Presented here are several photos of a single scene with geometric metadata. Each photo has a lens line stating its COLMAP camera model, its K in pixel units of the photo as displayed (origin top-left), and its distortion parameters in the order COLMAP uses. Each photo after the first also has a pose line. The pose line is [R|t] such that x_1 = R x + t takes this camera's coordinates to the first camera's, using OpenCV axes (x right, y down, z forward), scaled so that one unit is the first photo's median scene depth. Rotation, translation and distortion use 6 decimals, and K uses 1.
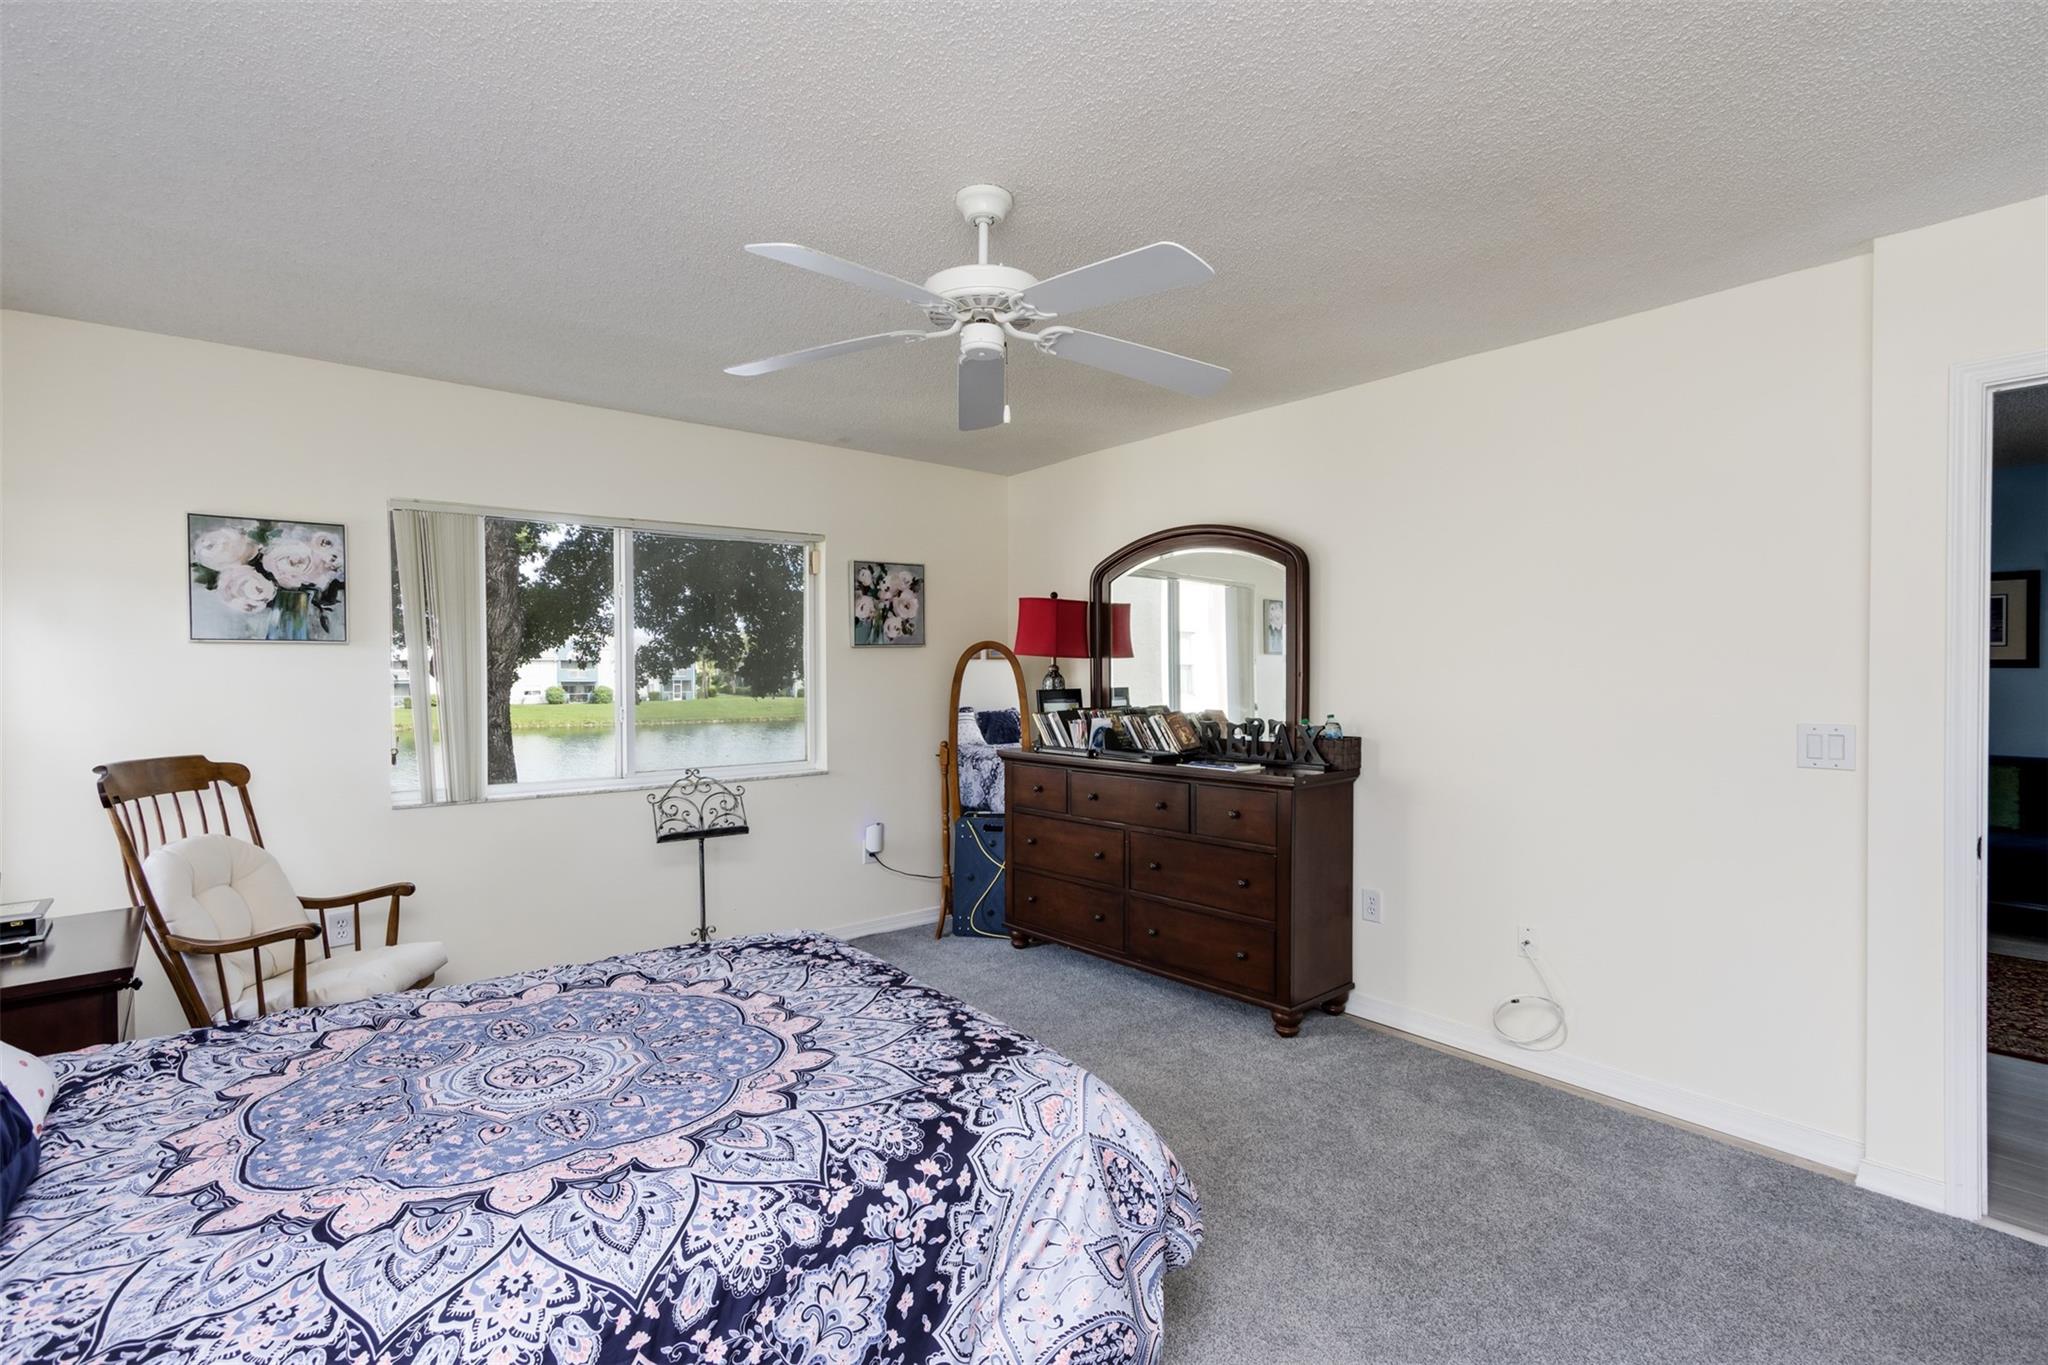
lens RADIAL K [[940.6, 0, 1028.1], [0, 940.6, 679.5], [0, 0, 1]] dist [0.001658, -0.002570]
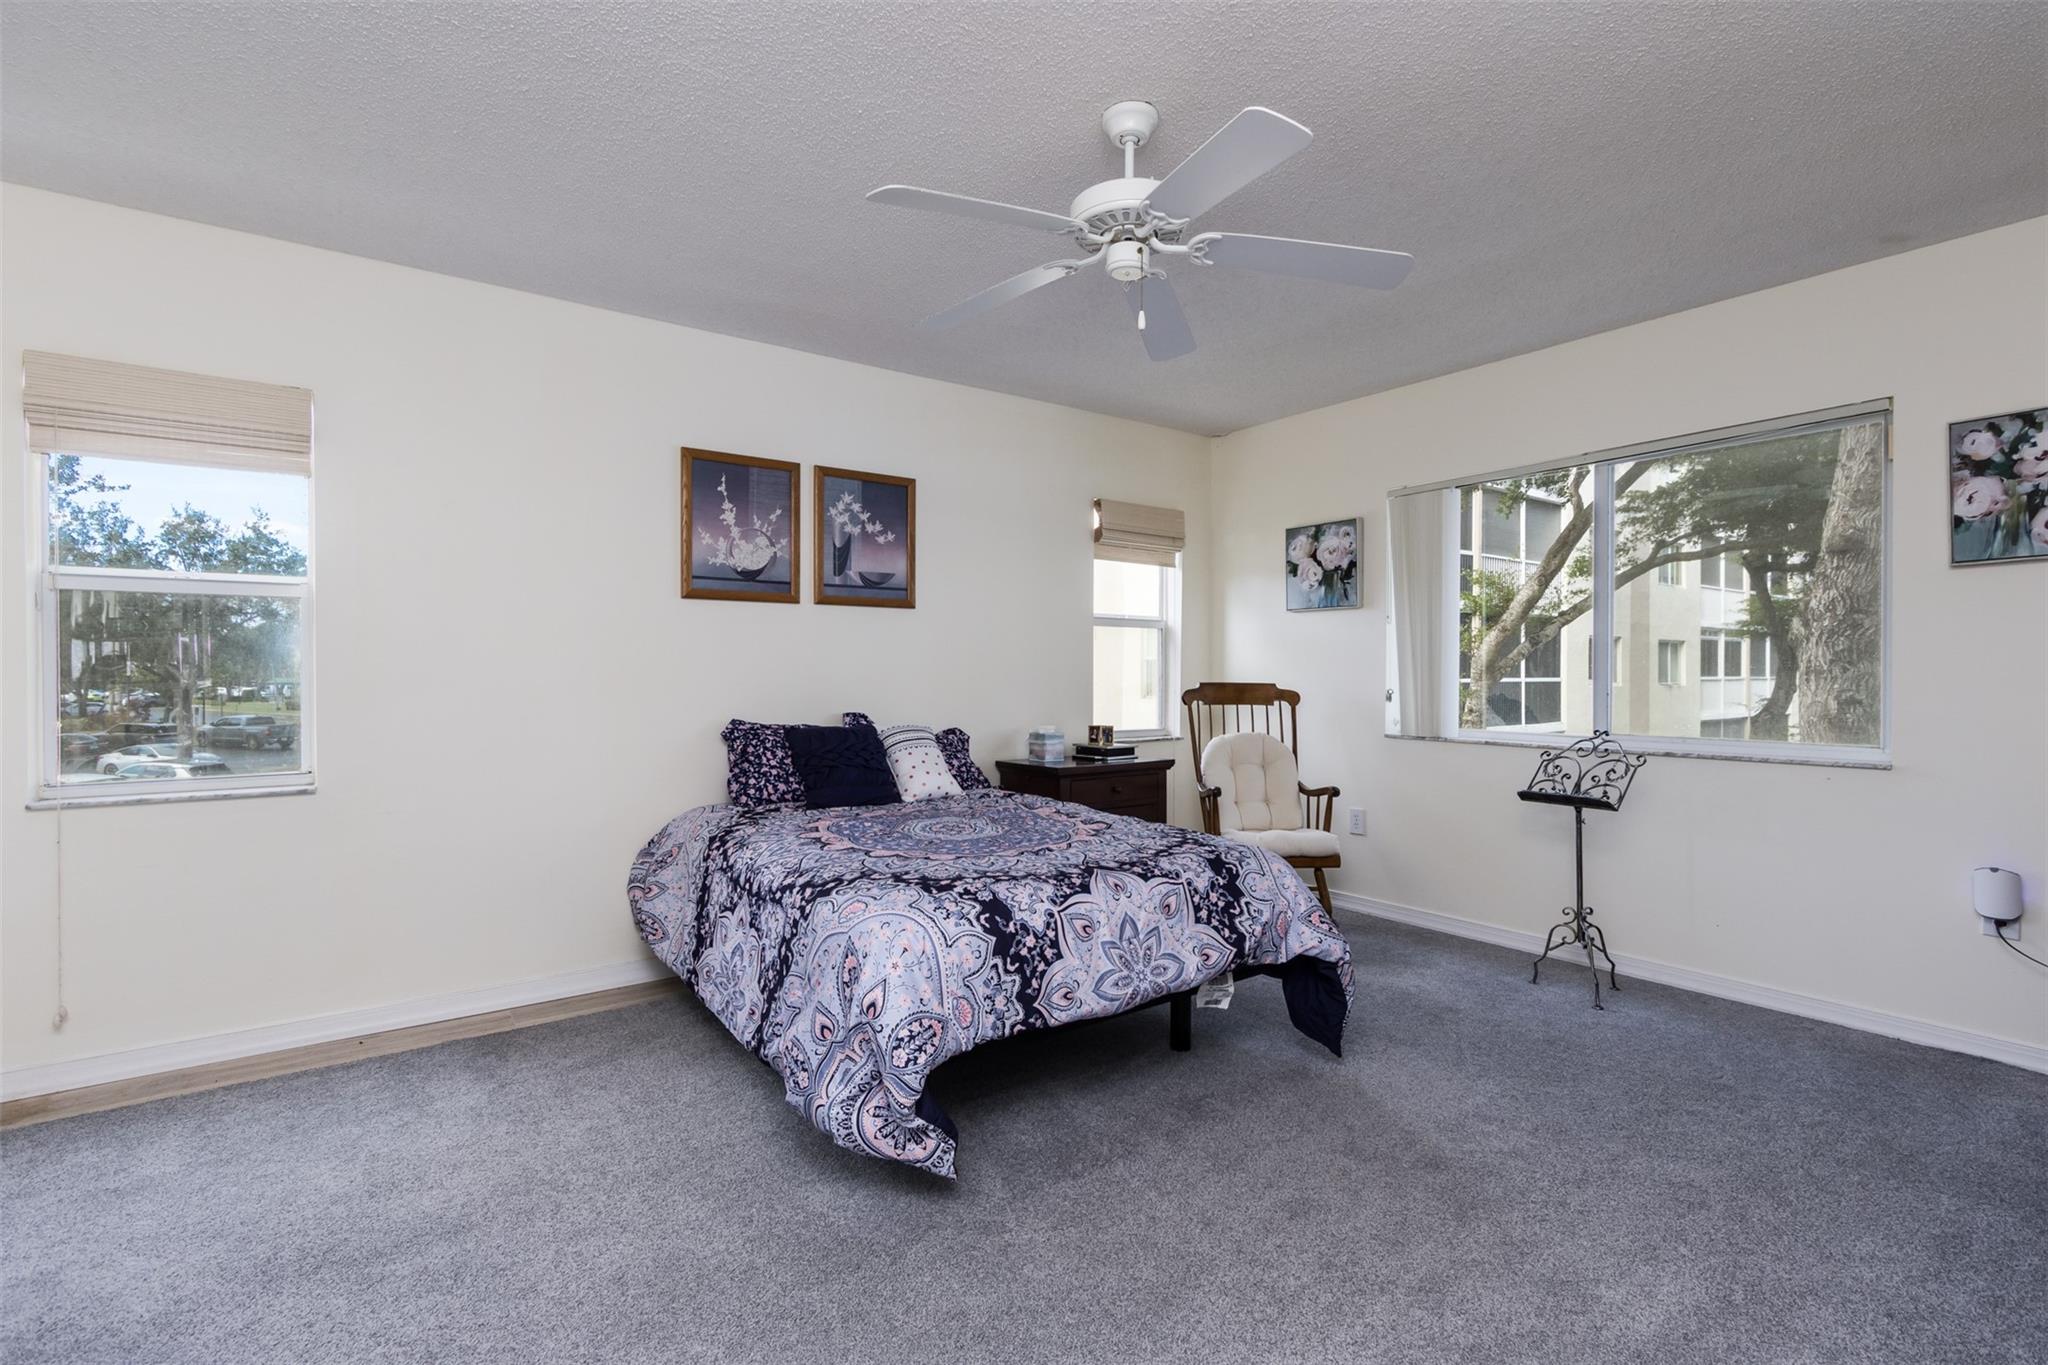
lens RADIAL K [[940.6, 0, 1031.2], [0, 940.6, 674.8], [0, 0, 1]] dist [0.001658, -0.002570]
pose [[-0.071294, 0.009440, -0.997411, 0.666065], [-0.010665, 0.999891, 0.010226, 0.050781], [0.997398, 0.011366, -0.071185, 0.662678]]
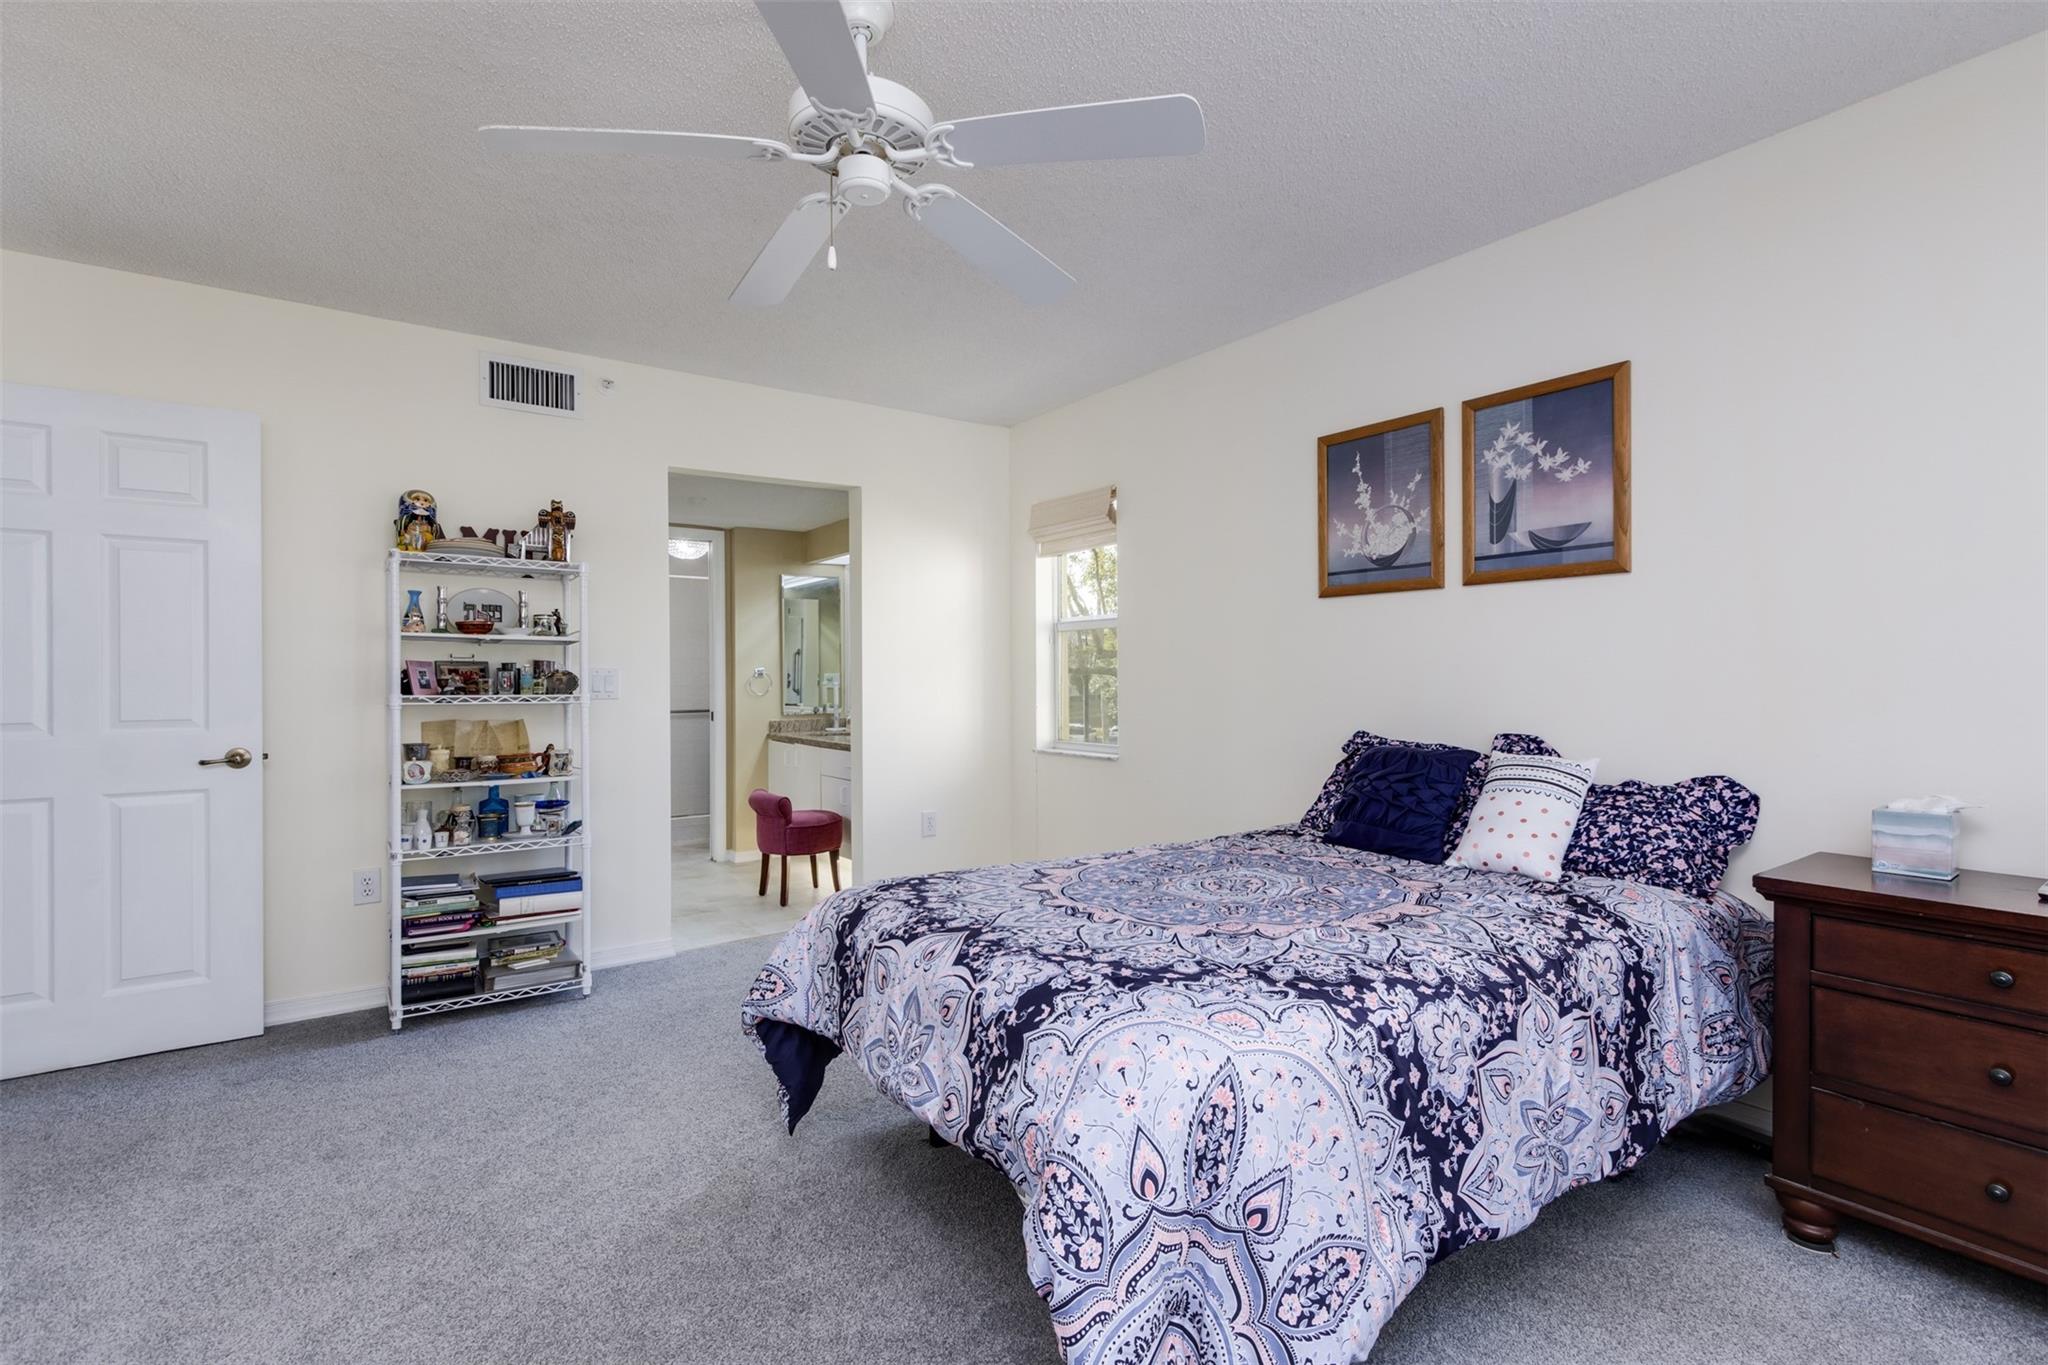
lens RADIAL K [[940.6, 0, 1025.9], [0, 940.6, 685.4], [0, 0, 1]] dist [0.001658, -0.002570]
pose [[-0.997531, 0.009390, 0.069593, -0.166680], [0.010651, 0.999785, 0.017773, 0.050368], [-0.069411, 0.018471, -0.997417, 1.241446]]
